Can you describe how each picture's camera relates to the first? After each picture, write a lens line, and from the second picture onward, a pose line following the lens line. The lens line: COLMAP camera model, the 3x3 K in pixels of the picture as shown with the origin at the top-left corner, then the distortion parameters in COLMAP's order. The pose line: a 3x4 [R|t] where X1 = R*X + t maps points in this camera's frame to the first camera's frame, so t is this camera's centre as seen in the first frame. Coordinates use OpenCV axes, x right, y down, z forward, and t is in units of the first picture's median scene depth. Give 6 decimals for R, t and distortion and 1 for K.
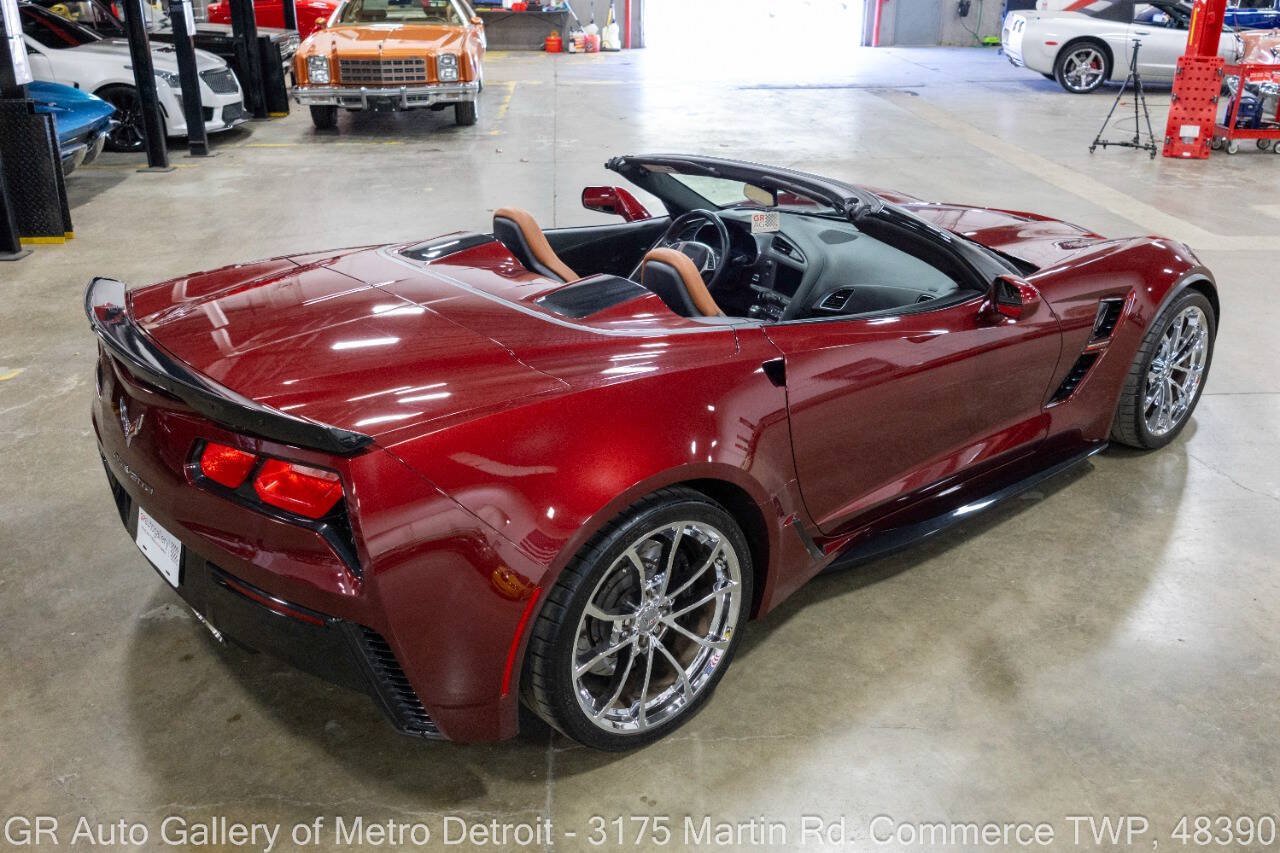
lens RADIAL K [[1117.2, 0, 640.0], [0, 1117.2, 426.5], [0, 0, 1]] dist [0.006538, -0.057694]
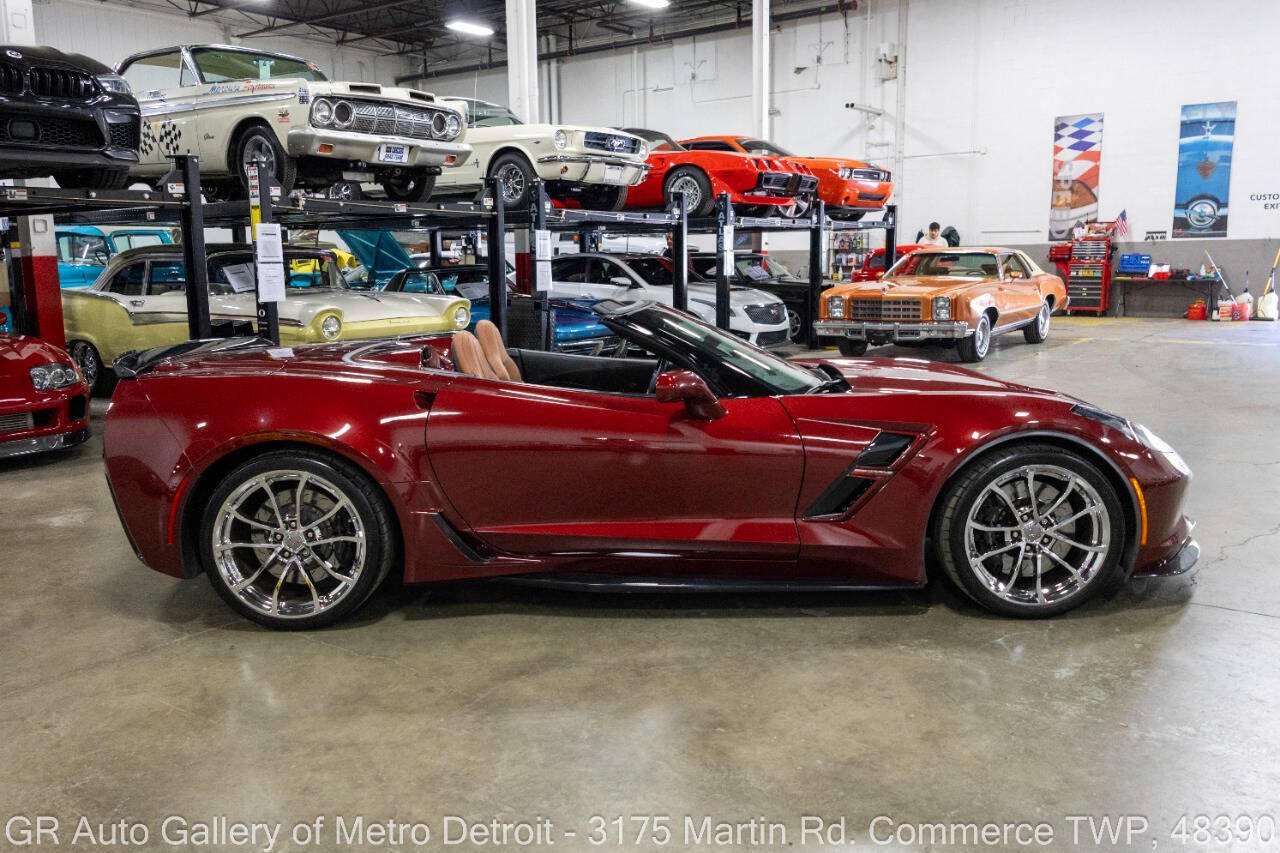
lens RADIAL K [[1062.7, 0, 632.4], [0, 1062.7, 428.4], [0, 0, 1]] dist [0.064712, -0.059423]
pose [[0.759500, 0.093965, -0.643686, 0.330134], [-0.244595, 0.958150, -0.148733, 0.034018], [0.602772, 0.270405, 0.750698, 0.041691]]
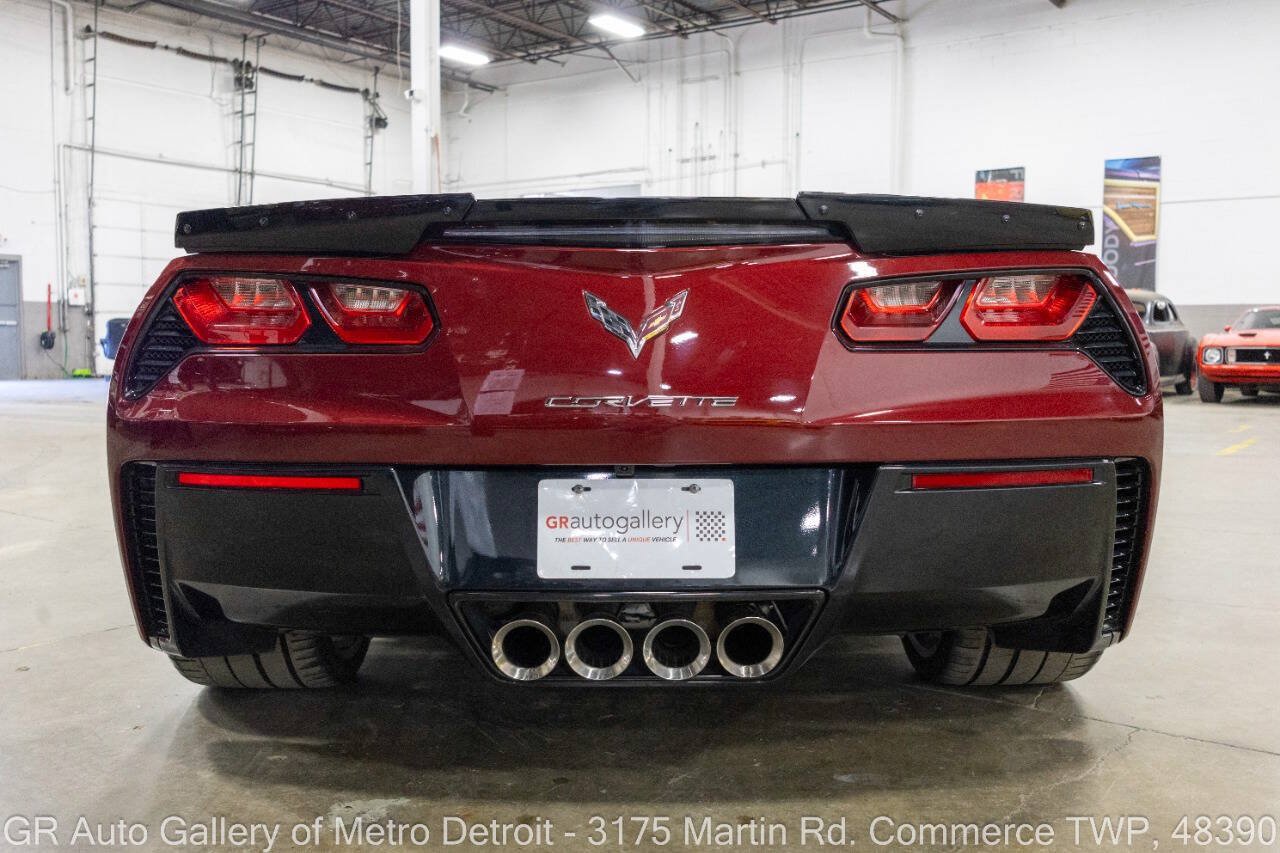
lens RADIAL K [[1144.3, 0, 640.0], [0, 1144.3, 426.5], [0, 0, 1]] dist [0.002165, -0.070110]
pose [[0.649374, -0.048147, 0.758944, -0.244128], [0.292570, 0.936997, -0.190889, 0.045554], [-0.701938, 0.346003, 0.622548, 0.161718]]
